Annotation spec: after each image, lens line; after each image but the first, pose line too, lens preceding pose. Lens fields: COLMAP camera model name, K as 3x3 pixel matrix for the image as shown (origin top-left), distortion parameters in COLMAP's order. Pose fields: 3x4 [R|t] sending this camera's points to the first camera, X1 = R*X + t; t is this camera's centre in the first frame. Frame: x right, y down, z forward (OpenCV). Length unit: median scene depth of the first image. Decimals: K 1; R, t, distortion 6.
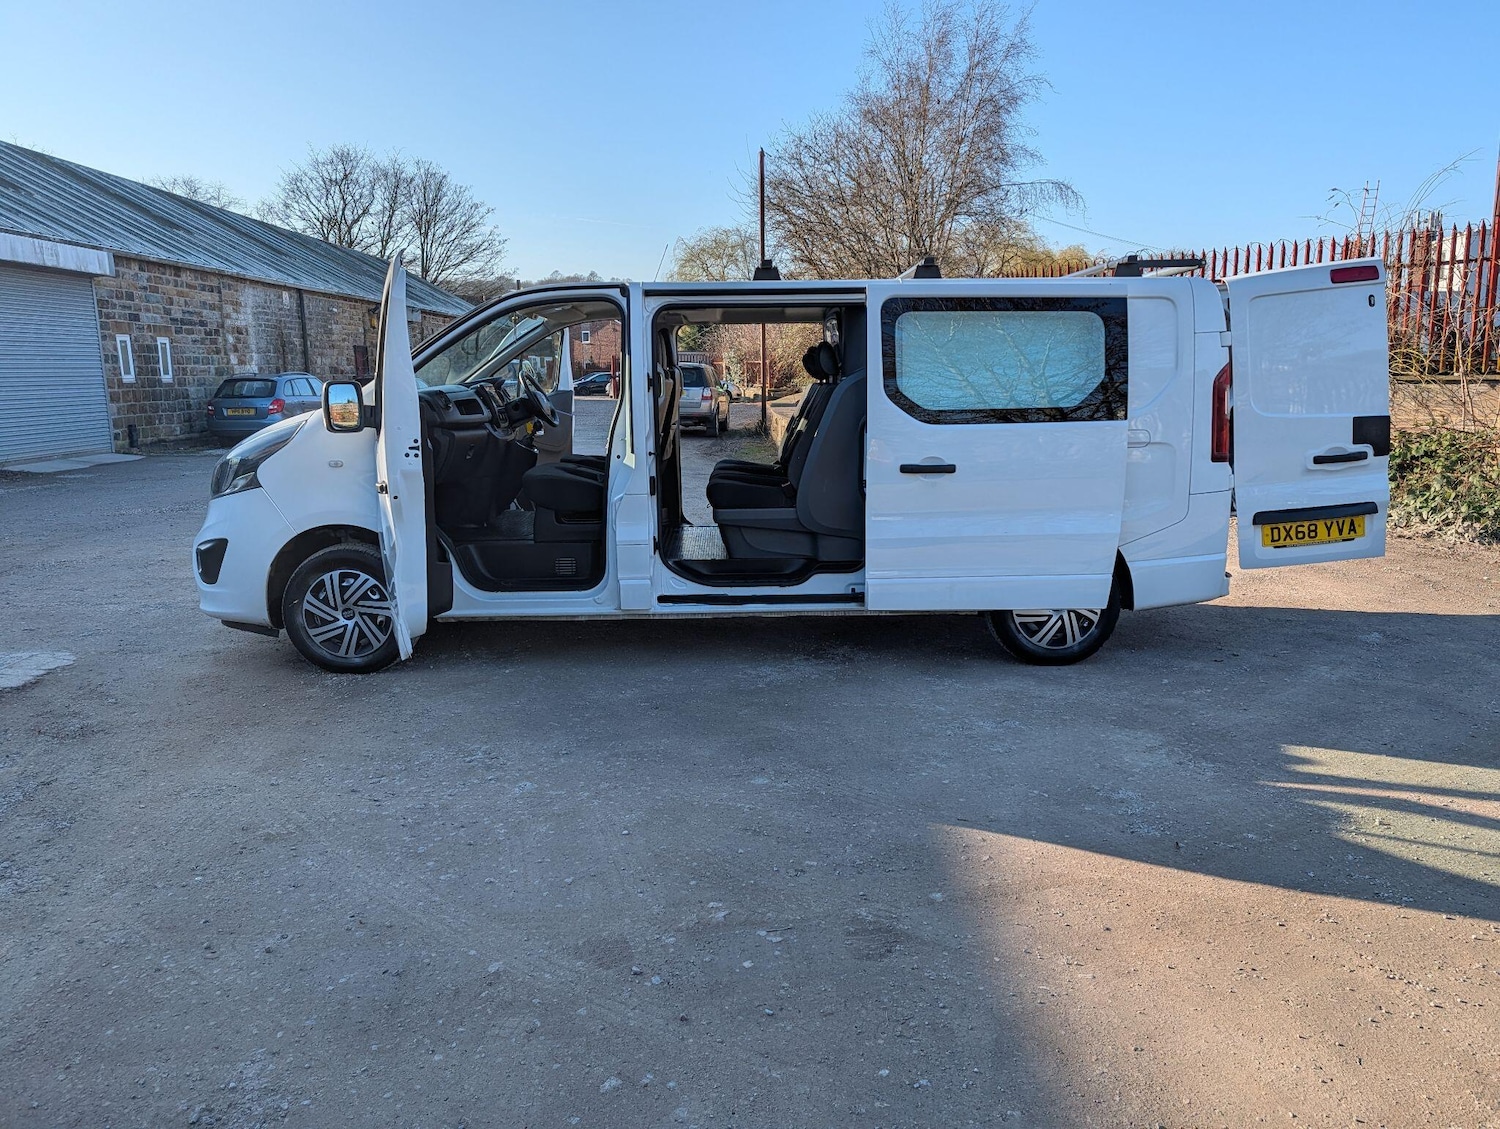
lens RADIAL K [[1095.7, 0, 791.4], [0, 1095.7, 544.2], [0, 0, 1]] dist [-0.004557, -0.010803]
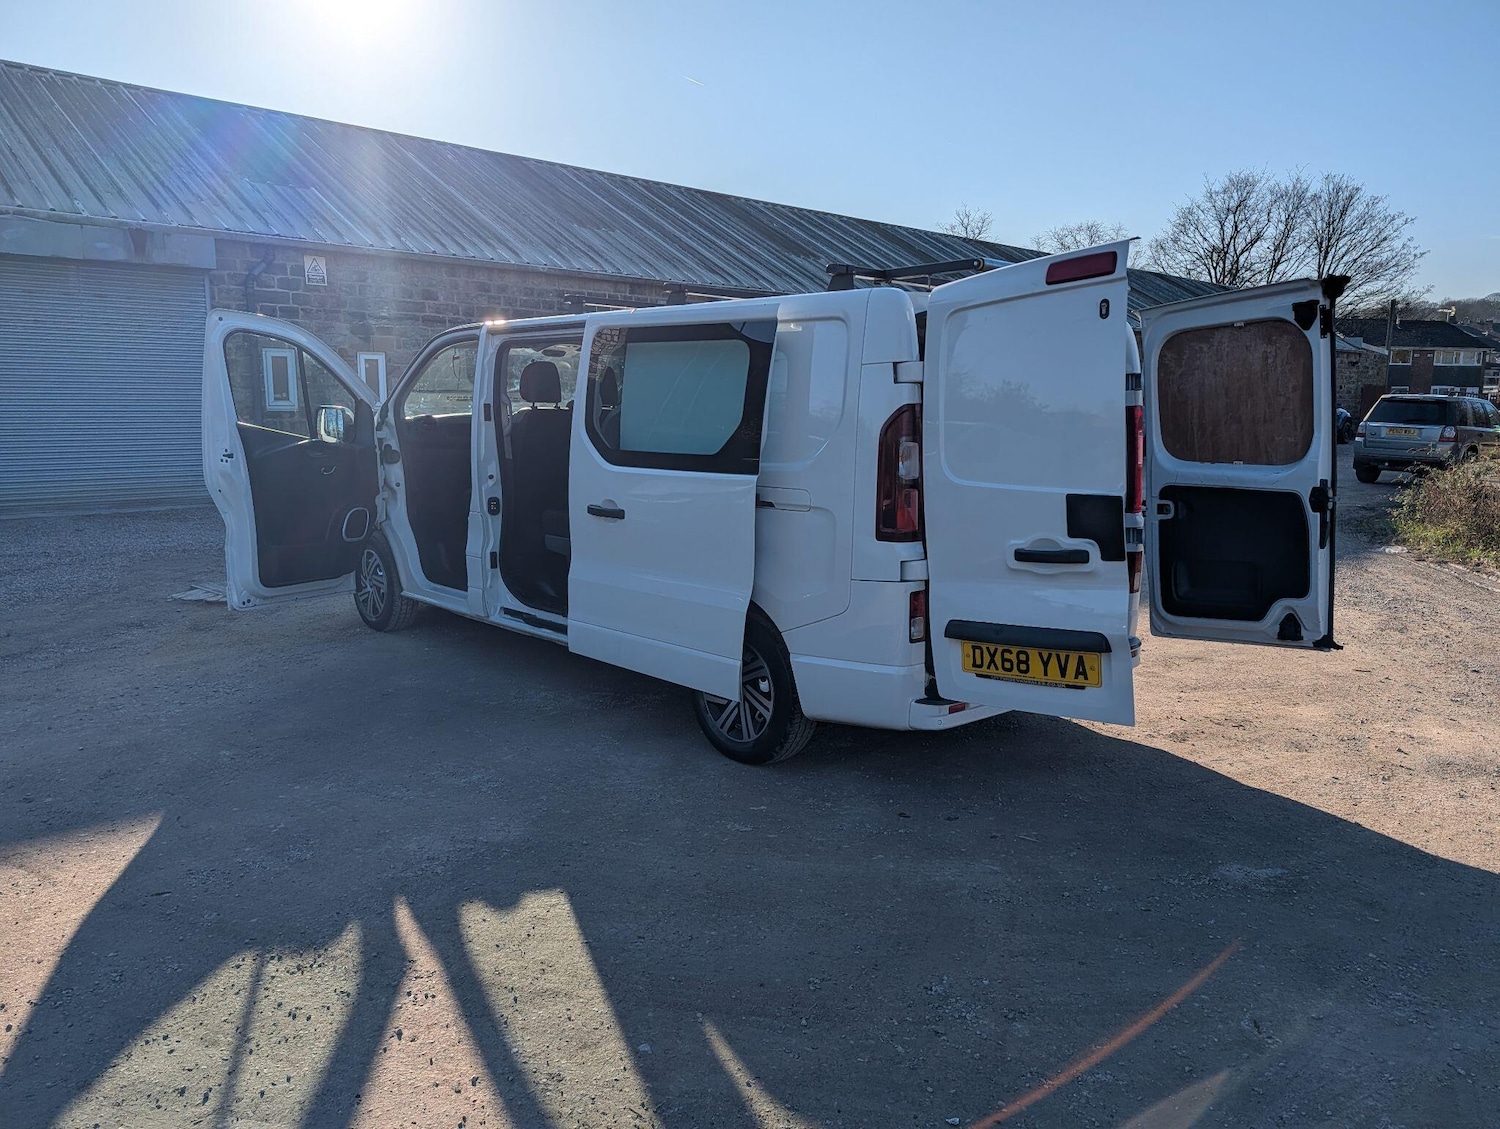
lens RADIAL K [[1100.1, 0, 768.5], [0, 1100.1, 564.6], [0, 0, 1]] dist [0.039188, -0.032760]
pose [[0.660967, 0.124299, -0.740048, 0.859765], [-0.132056, 0.990063, 0.048347, -0.082155], [0.738704, 0.065772, 0.670814, 0.436134]]
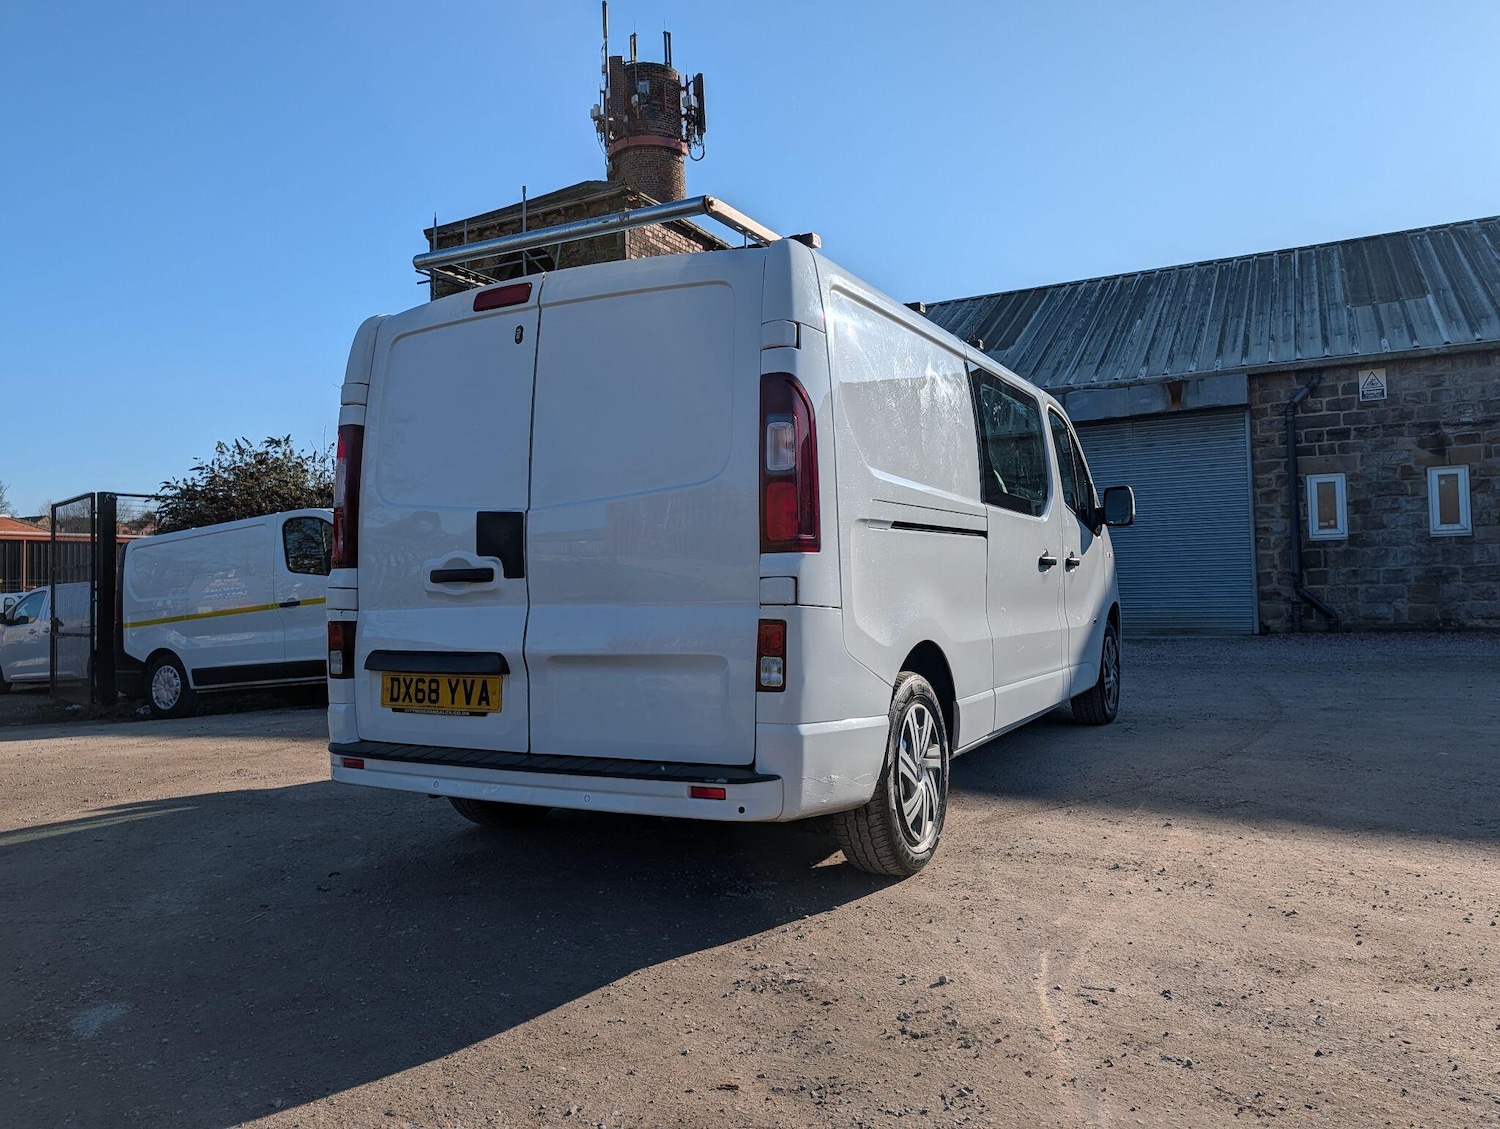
lens RADIAL K [[1097.5, 0, 747.2], [0, 1097.5, 543.3], [0, 0, 1]] dist [0.034014, -0.025915]
pose [[-0.527739, -0.011223, -0.849333, 0.830844], [-0.104799, 0.993133, 0.051995, -0.151044], [0.842917, 0.116449, -0.525291, 1.545150]]
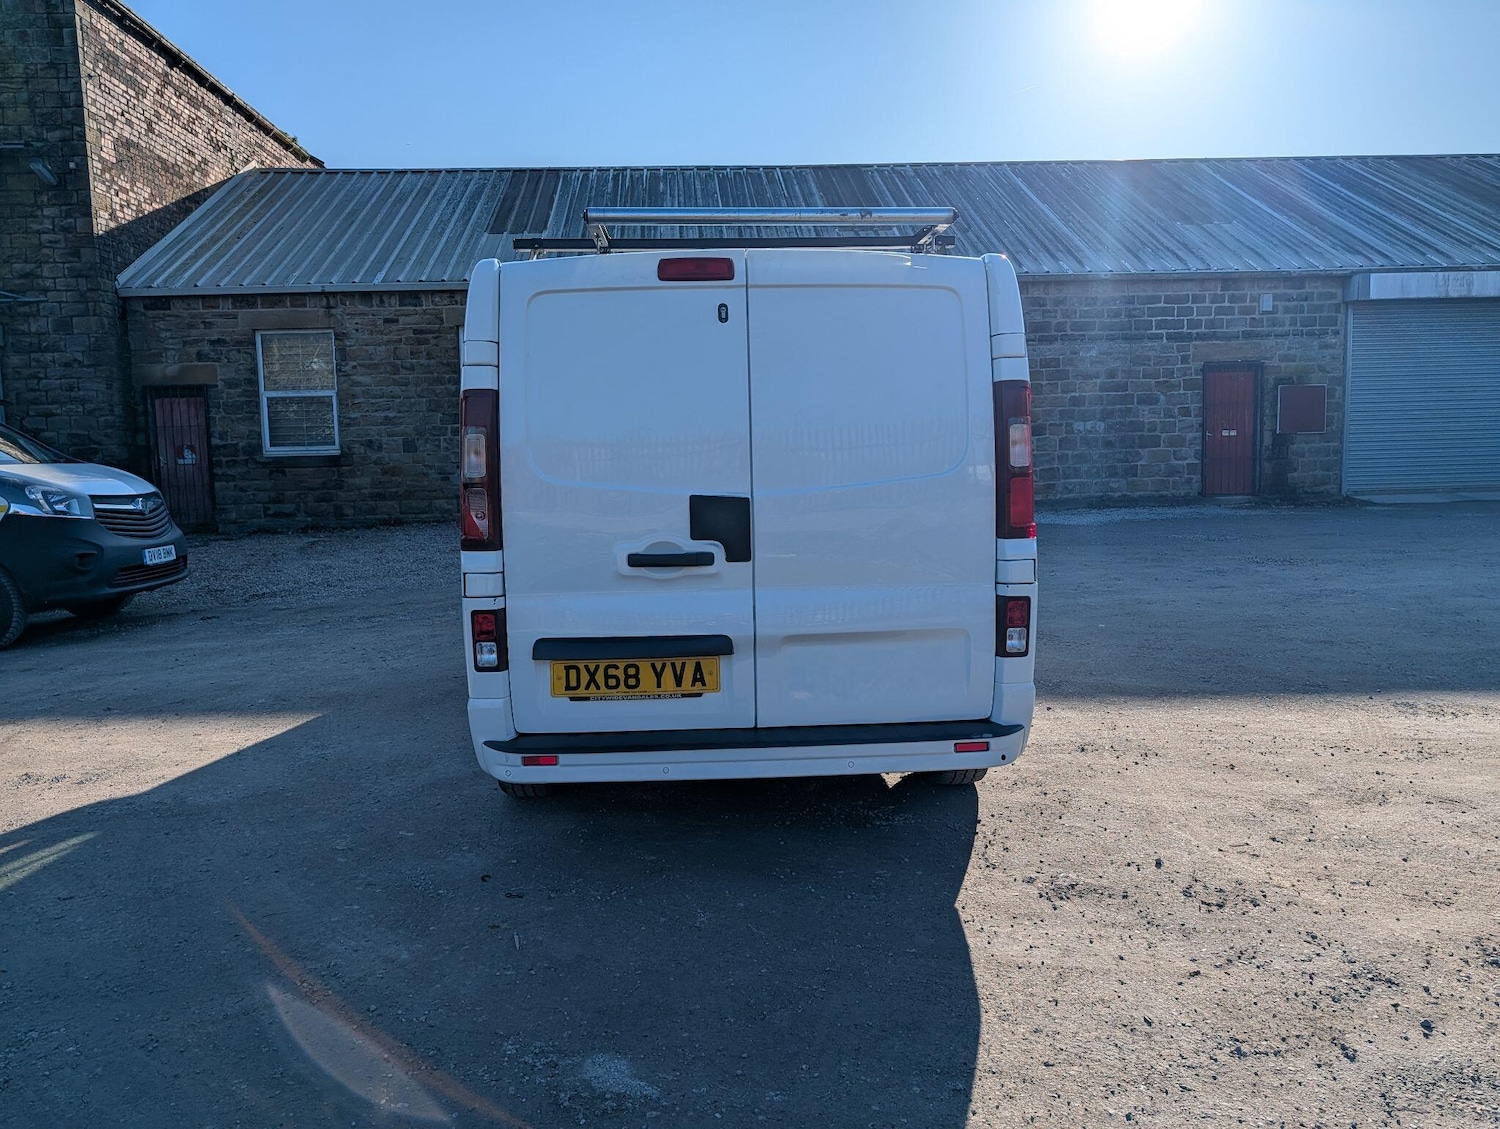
lens RADIAL K [[1097.5, 0, 747.2], [0, 1097.5, 543.3], [0, 0, 1]] dist [0.034014, -0.025915]
pose [[-0.005005, 0.108574, -0.994076, 0.991988], [-0.135667, 0.984824, 0.108246, -0.164265], [0.990742, 0.135405, 0.009800, 1.122493]]
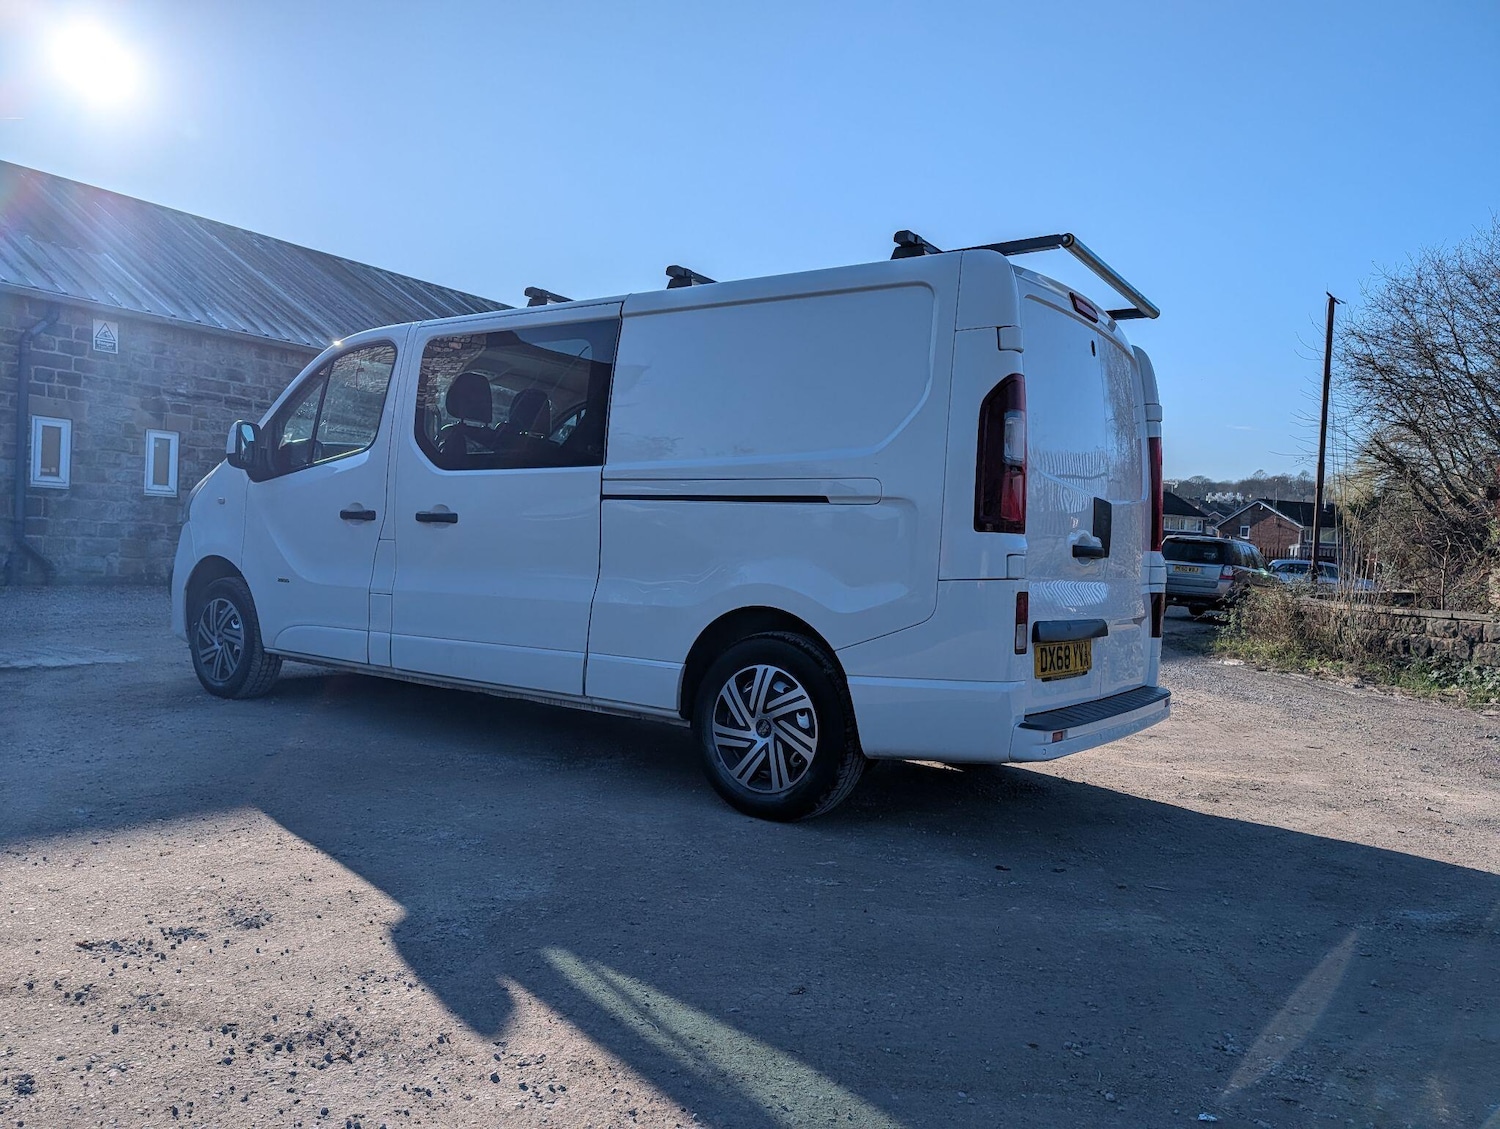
lens RADIAL K [[1096.1, 0, 750.0], [0, 1096.1, 564.5], [0, 0, 1]] dist [0.032964, -0.029048]
pose [[0.789962, 0.050634, -0.611062, 0.645787], [-0.149660, 0.982365, -0.112075, 0.032619], [0.594611, 0.179987, 0.783608, 0.423077]]
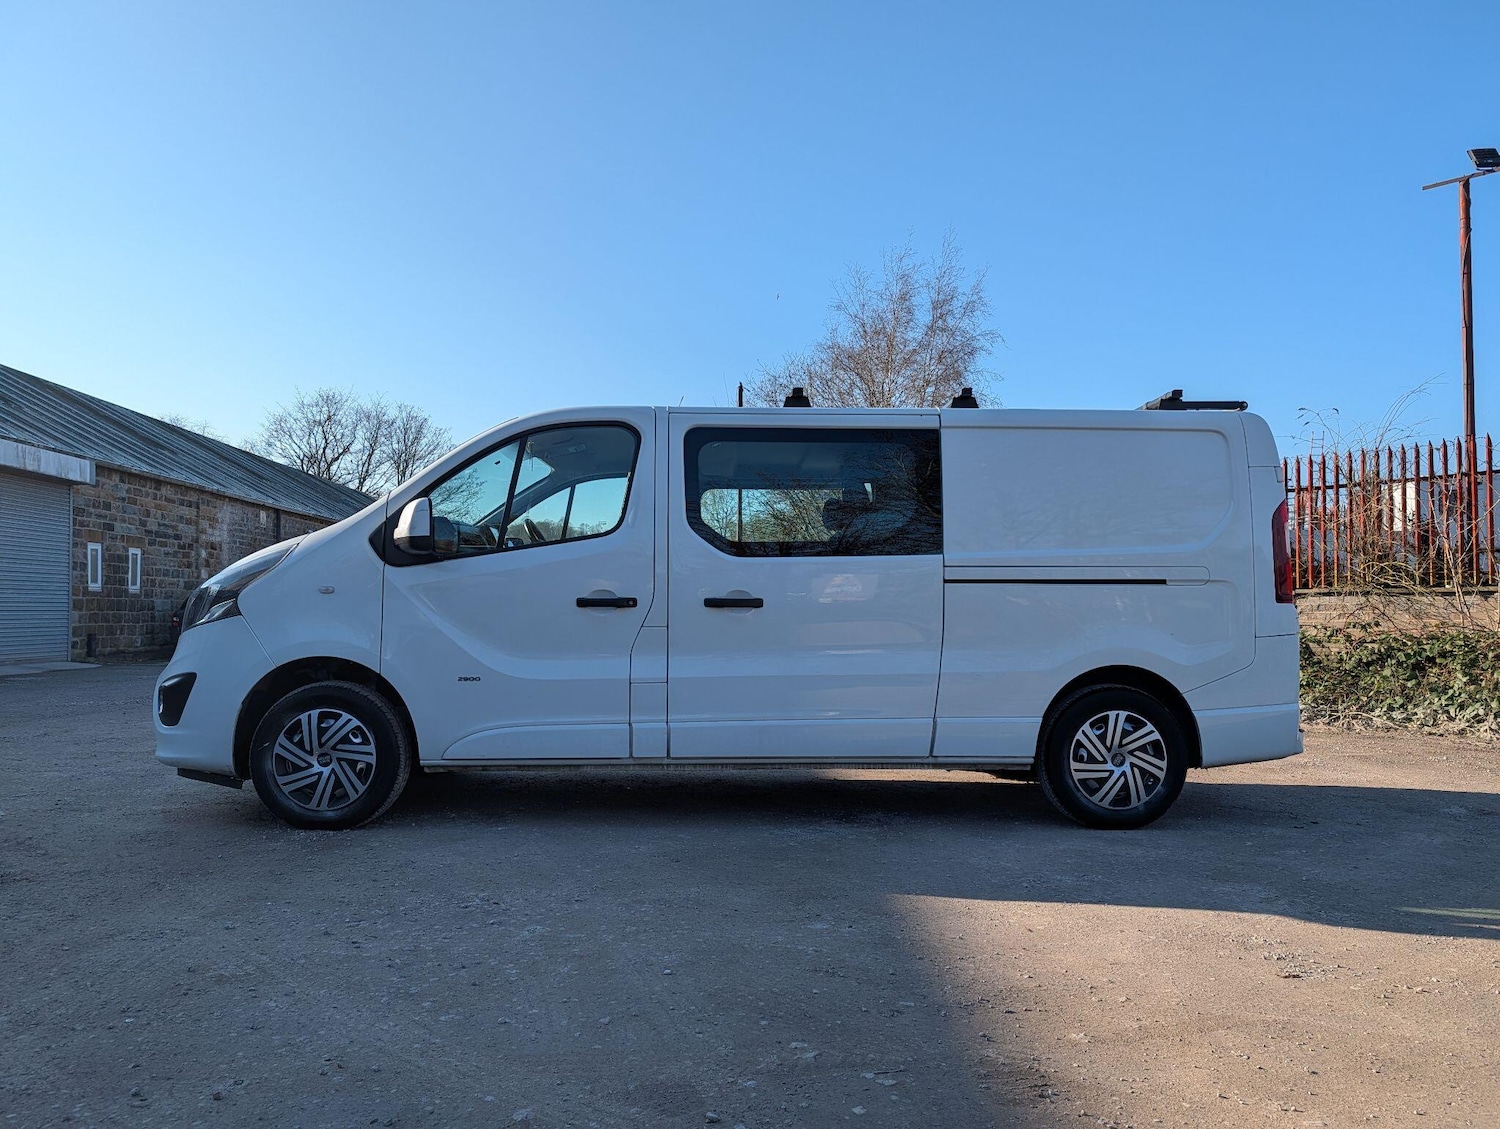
lens RADIAL K [[1096.4, 0, 769.7], [0, 1096.4, 562.1], [0, 0, 1]] dist [-0.014136, 0.007747]
pose [[0.999820, 0.011253, 0.015289, -0.057848], [-0.007842, 0.978262, -0.207223, 0.084264], [-0.017289, 0.207066, 0.978174, 0.091898]]
